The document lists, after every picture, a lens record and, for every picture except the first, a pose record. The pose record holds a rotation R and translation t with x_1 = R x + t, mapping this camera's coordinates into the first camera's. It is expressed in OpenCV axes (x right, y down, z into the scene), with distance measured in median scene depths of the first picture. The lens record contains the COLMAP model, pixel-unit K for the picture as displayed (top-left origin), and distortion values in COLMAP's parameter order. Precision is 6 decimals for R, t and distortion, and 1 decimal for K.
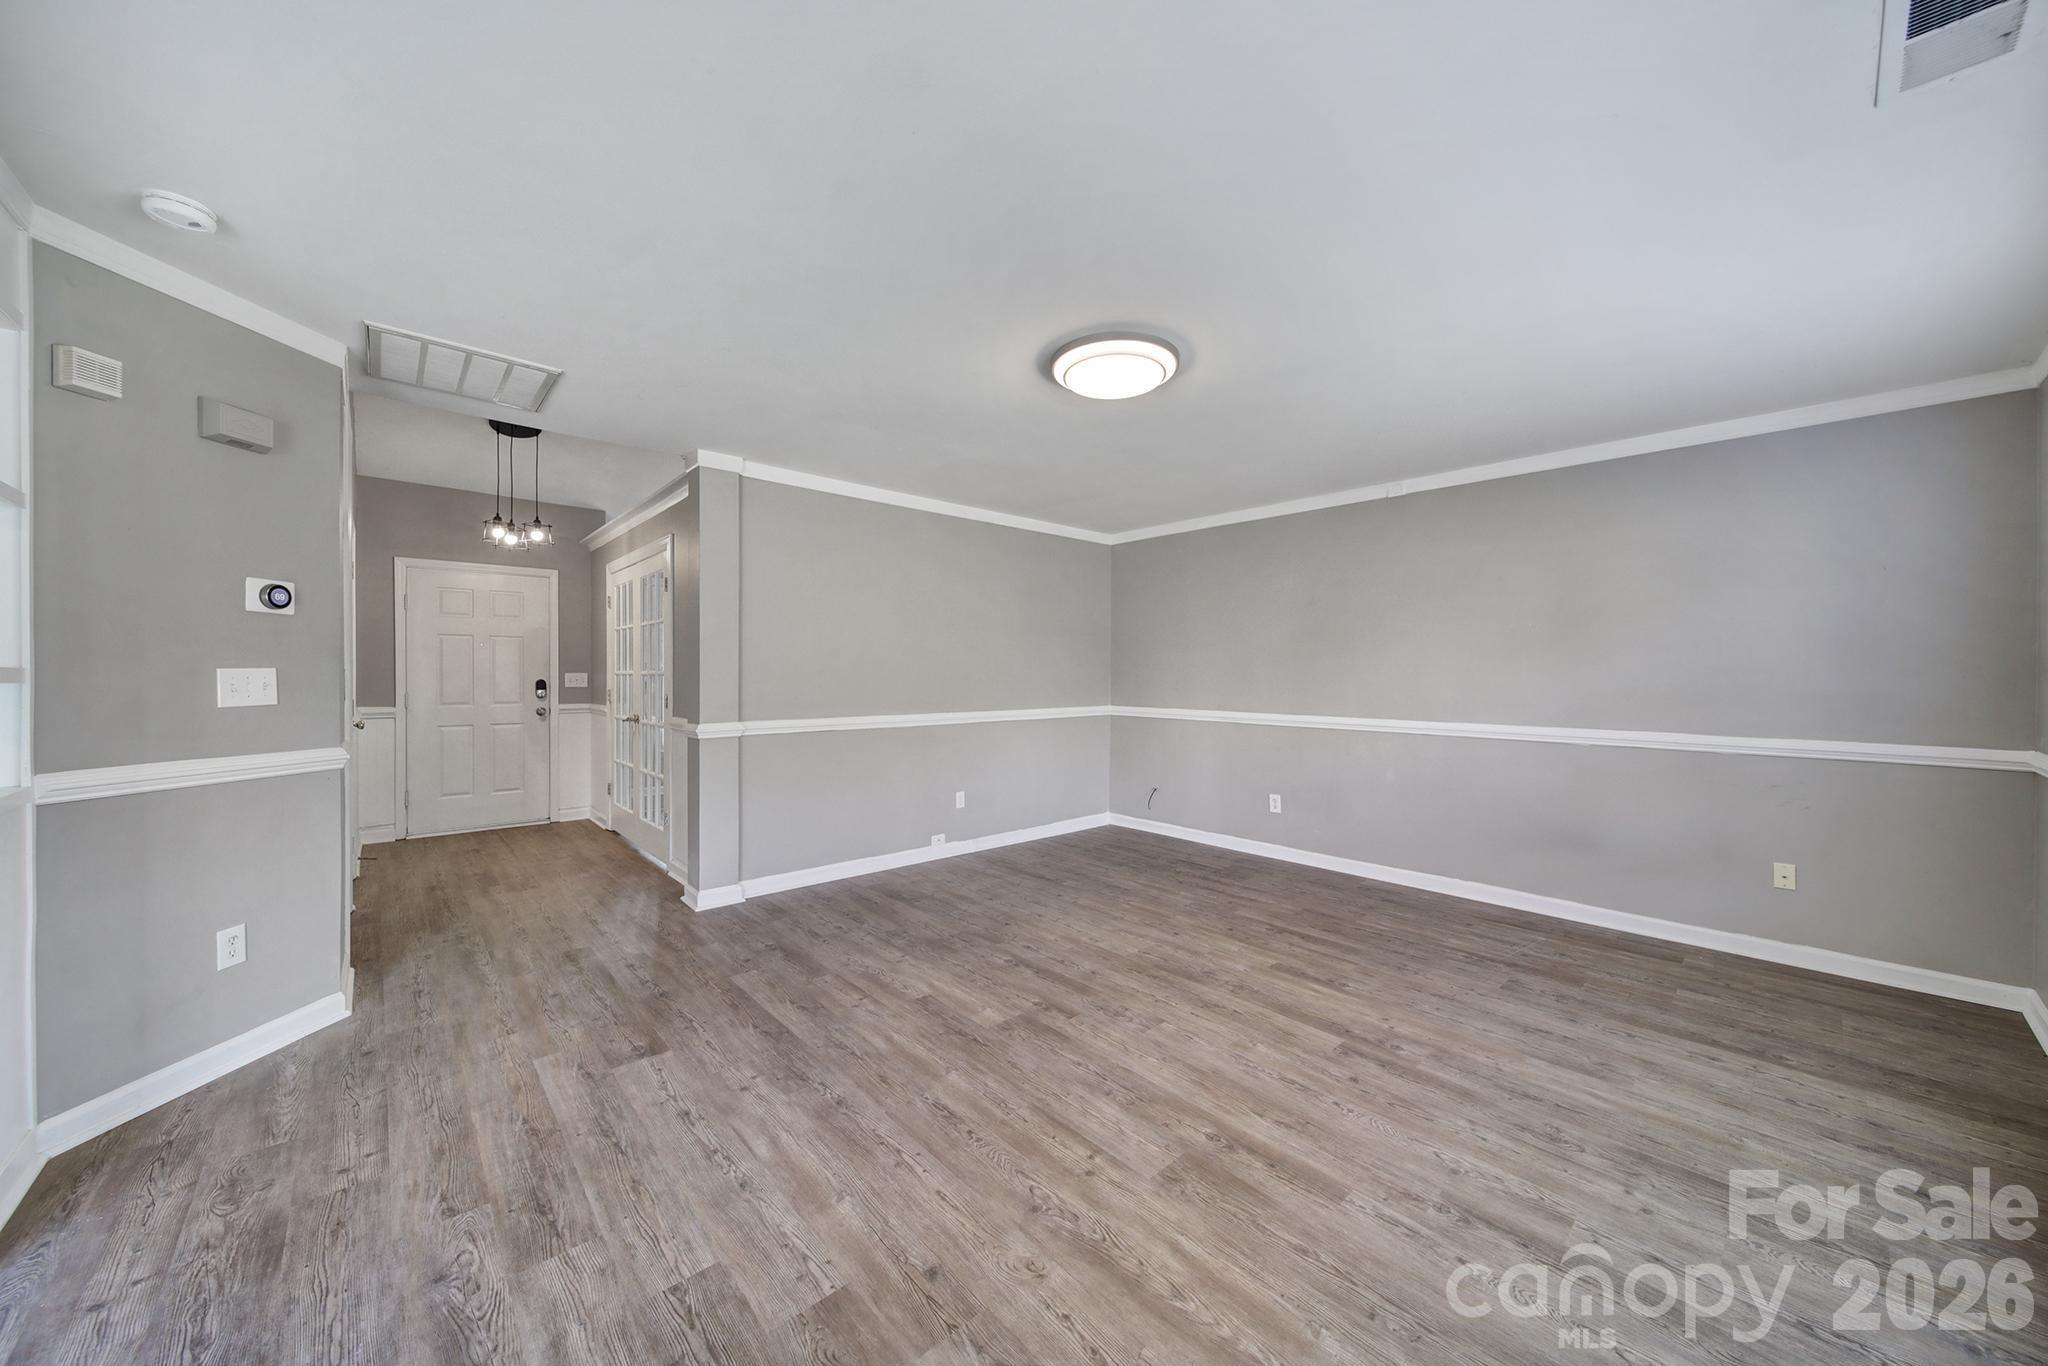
lens RADIAL K [[717.0, 0, 1021.4], [0, 717.0, 675.5], [0, 0, 1]] dist [-0.001306, -0.000221]
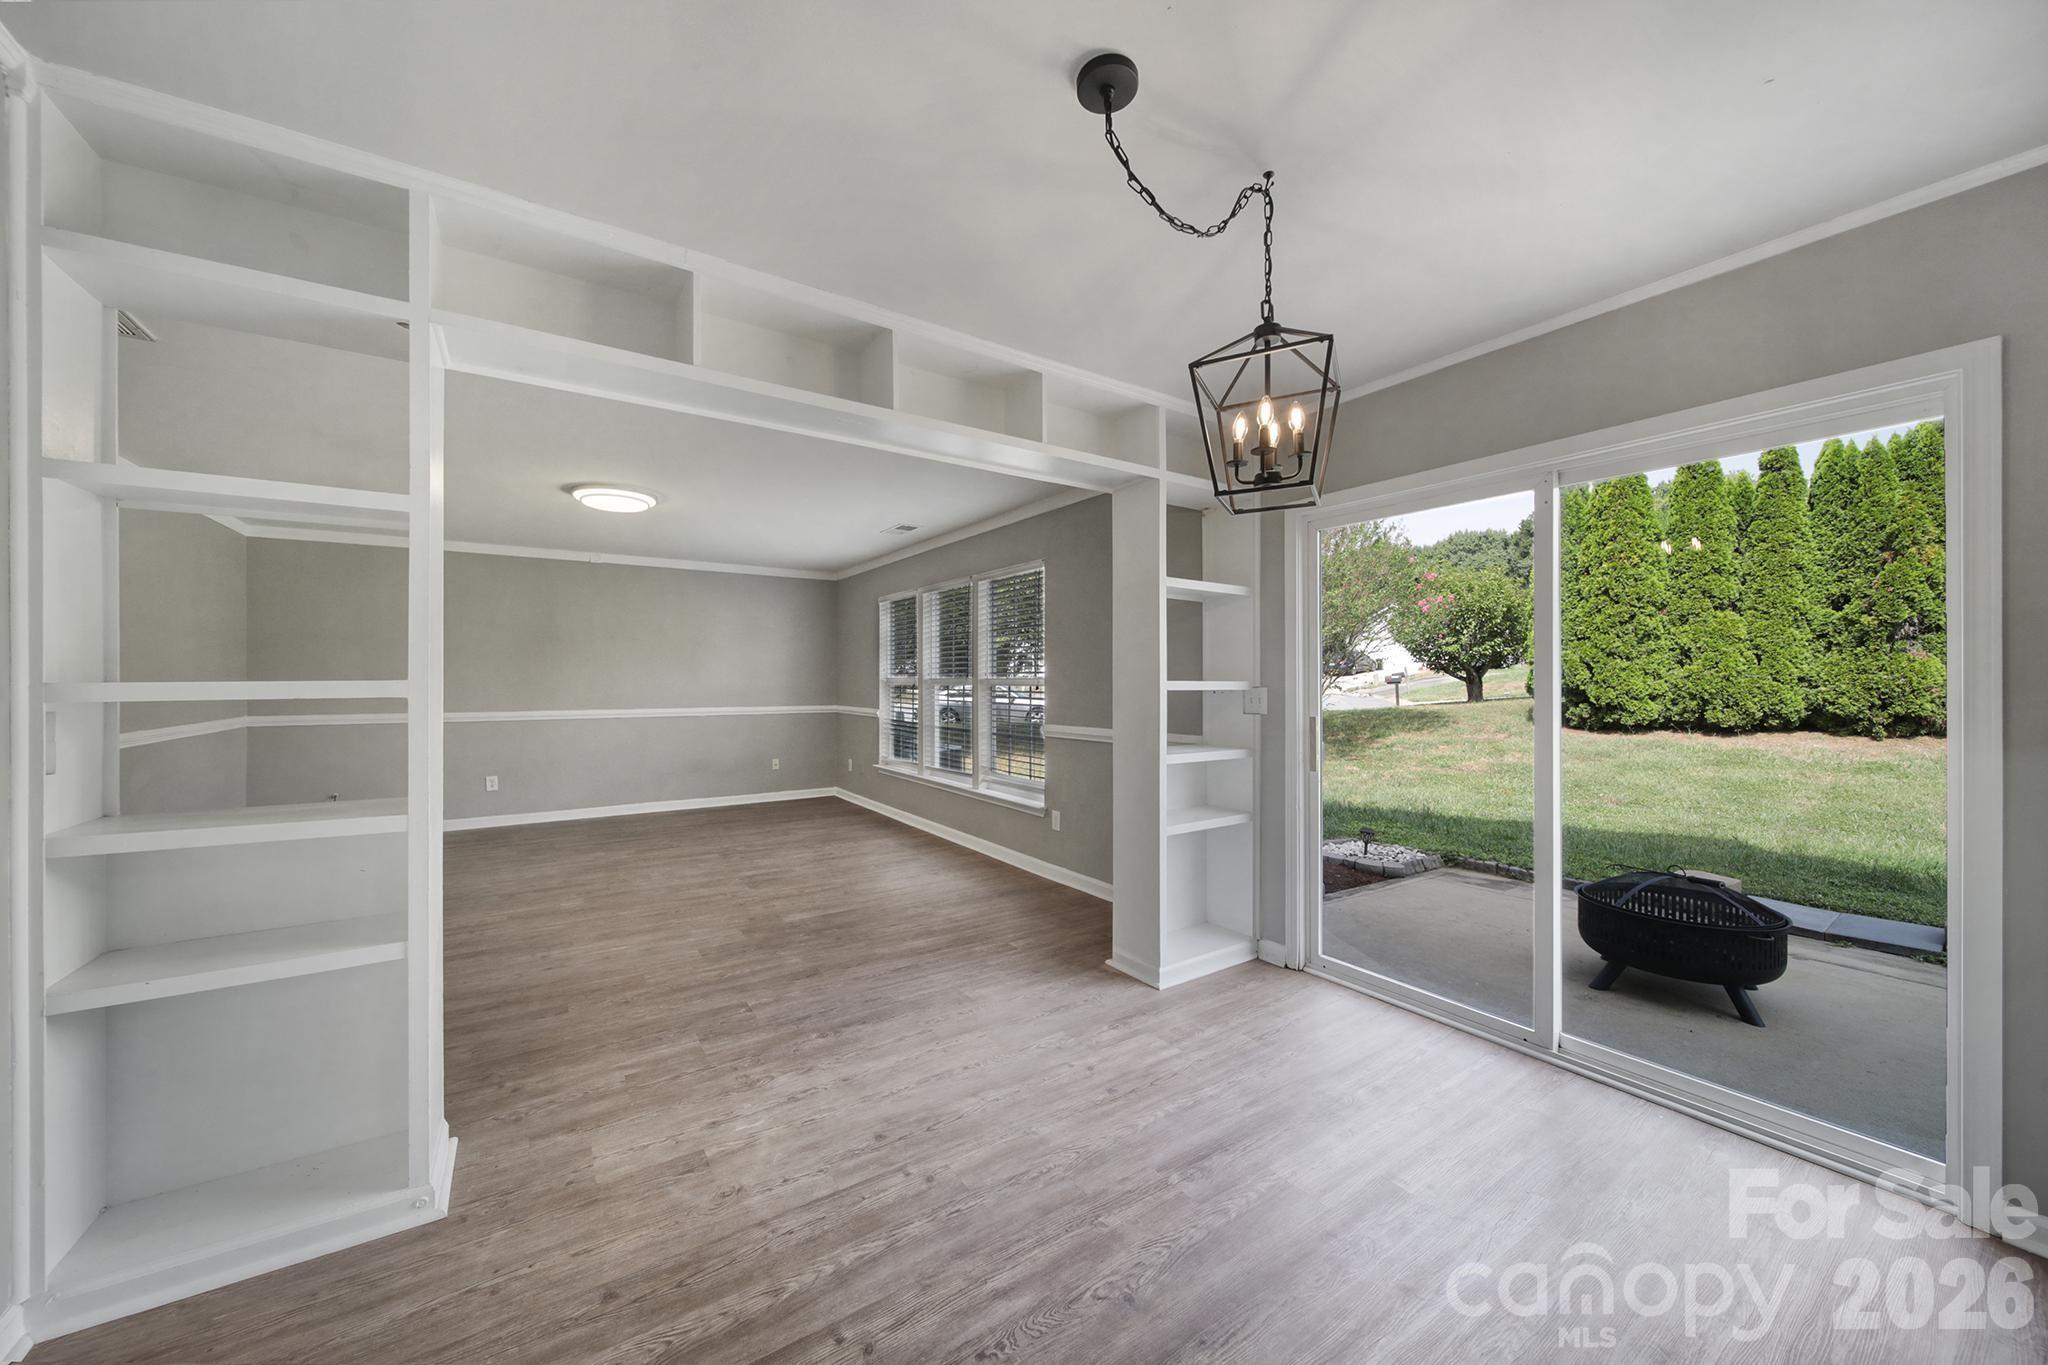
lens RADIAL K [[728.5, 0, 1019.5], [0, 728.5, 683.6], [0, 0, 1]] dist [-0.001889, -0.000327]
pose [[0.143274, -0.010871, 0.989623, -1.309824], [0.004862, 0.999935, 0.010280, -0.007703], [-0.989671, 0.003339, 0.143317, -0.157837]]
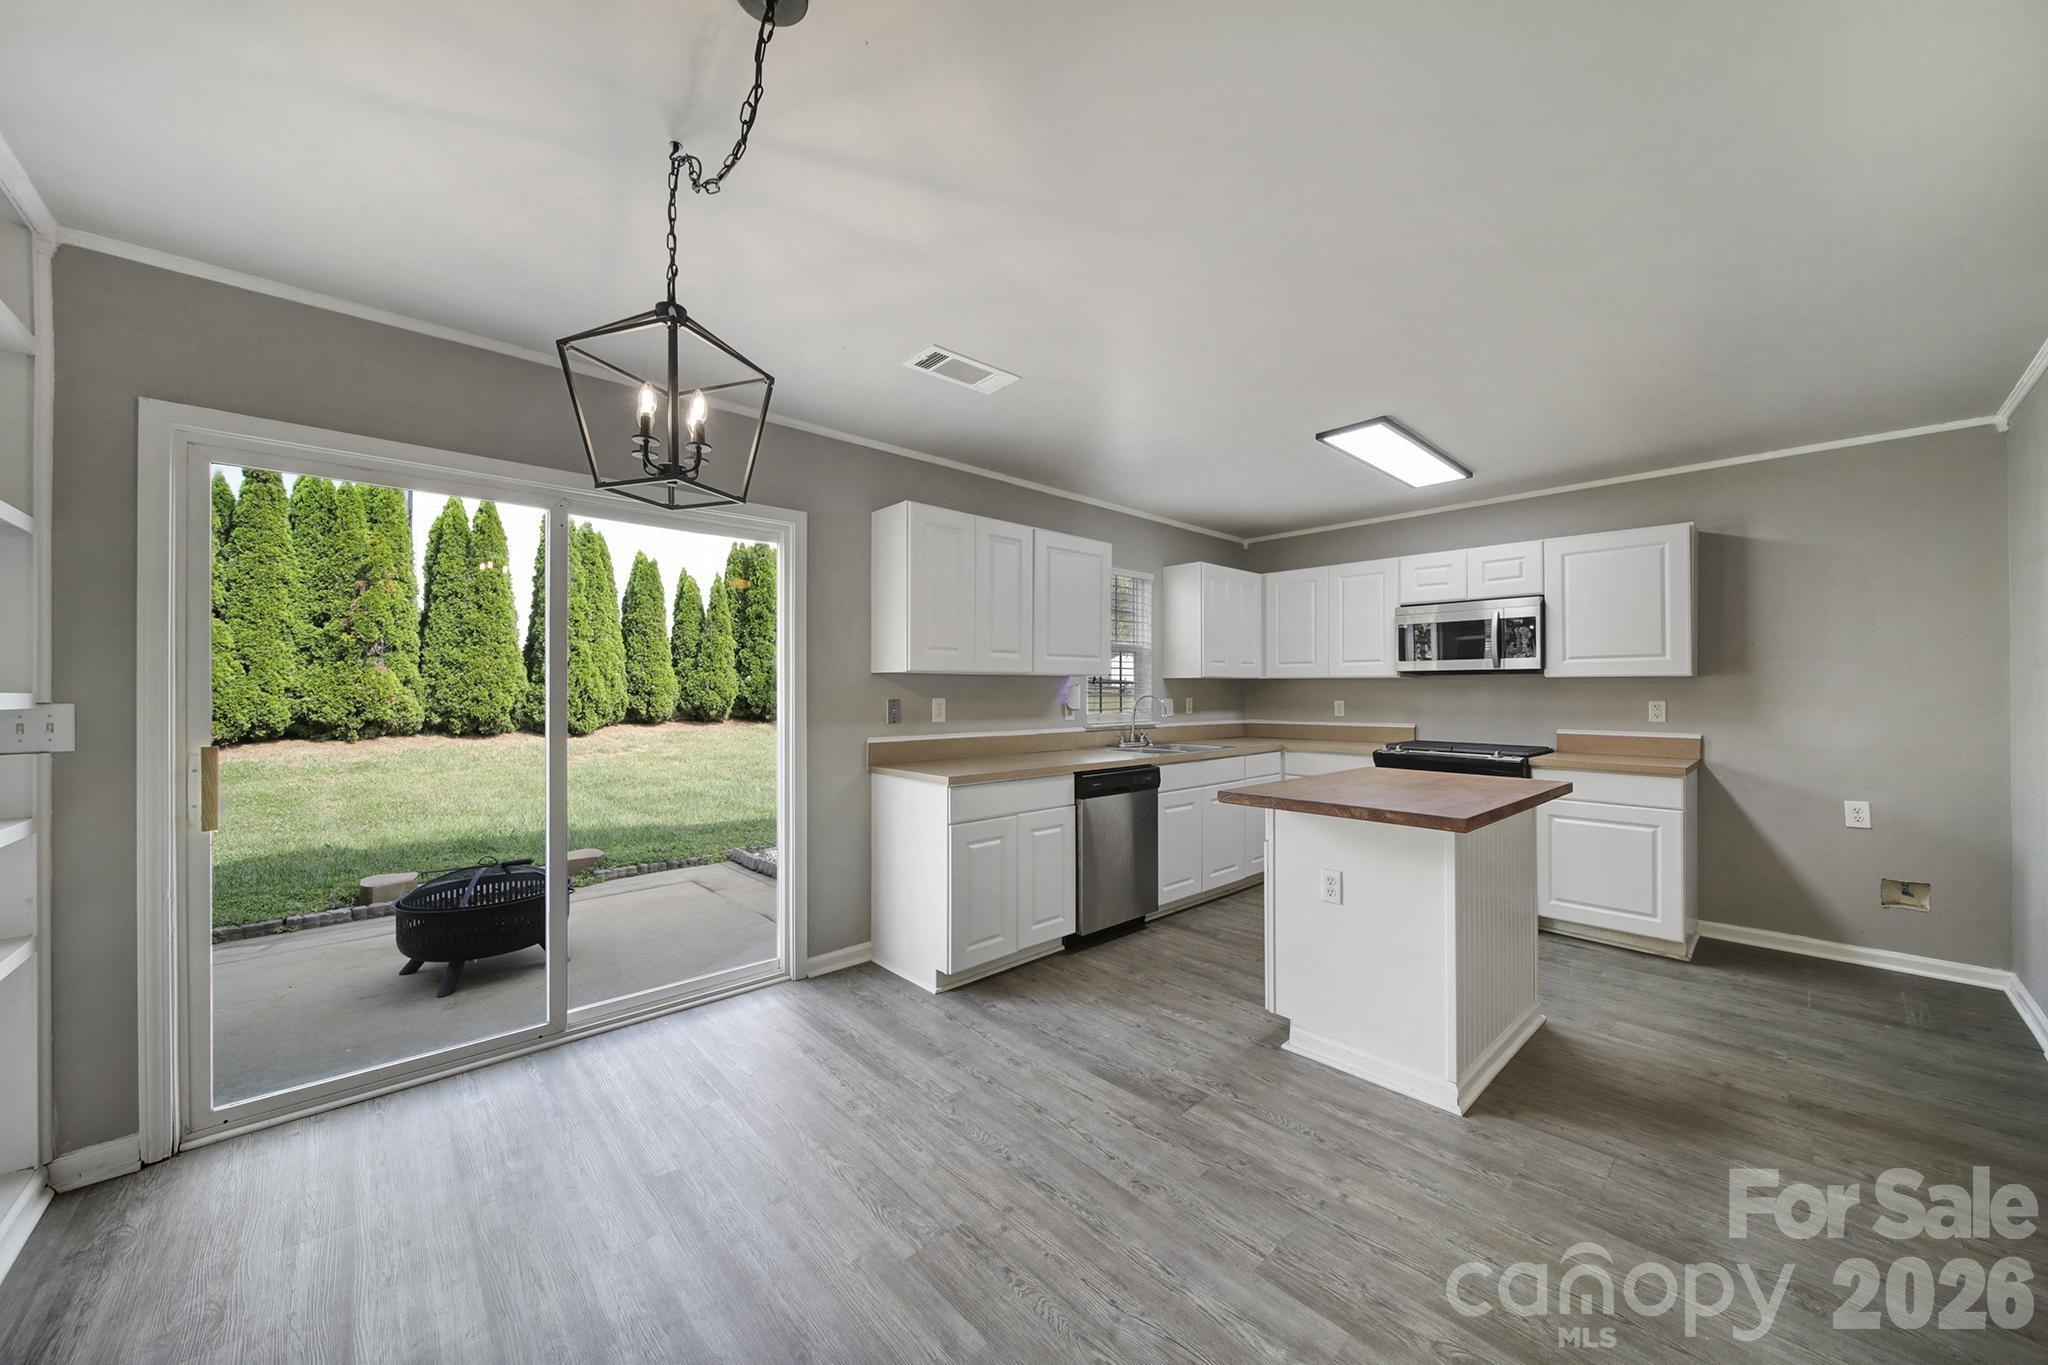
lens RADIAL K [[723.9, 0, 1025.7], [0, 723.9, 685.3], [0, 0, 1]] dist [-0.001829, -0.000375]
pose [[-0.999910, -0.005631, -0.012195, -0.963271], [-0.005593, 0.999979, -0.003156, -0.006708], [0.012213, -0.003087, -0.999921, 0.265392]]
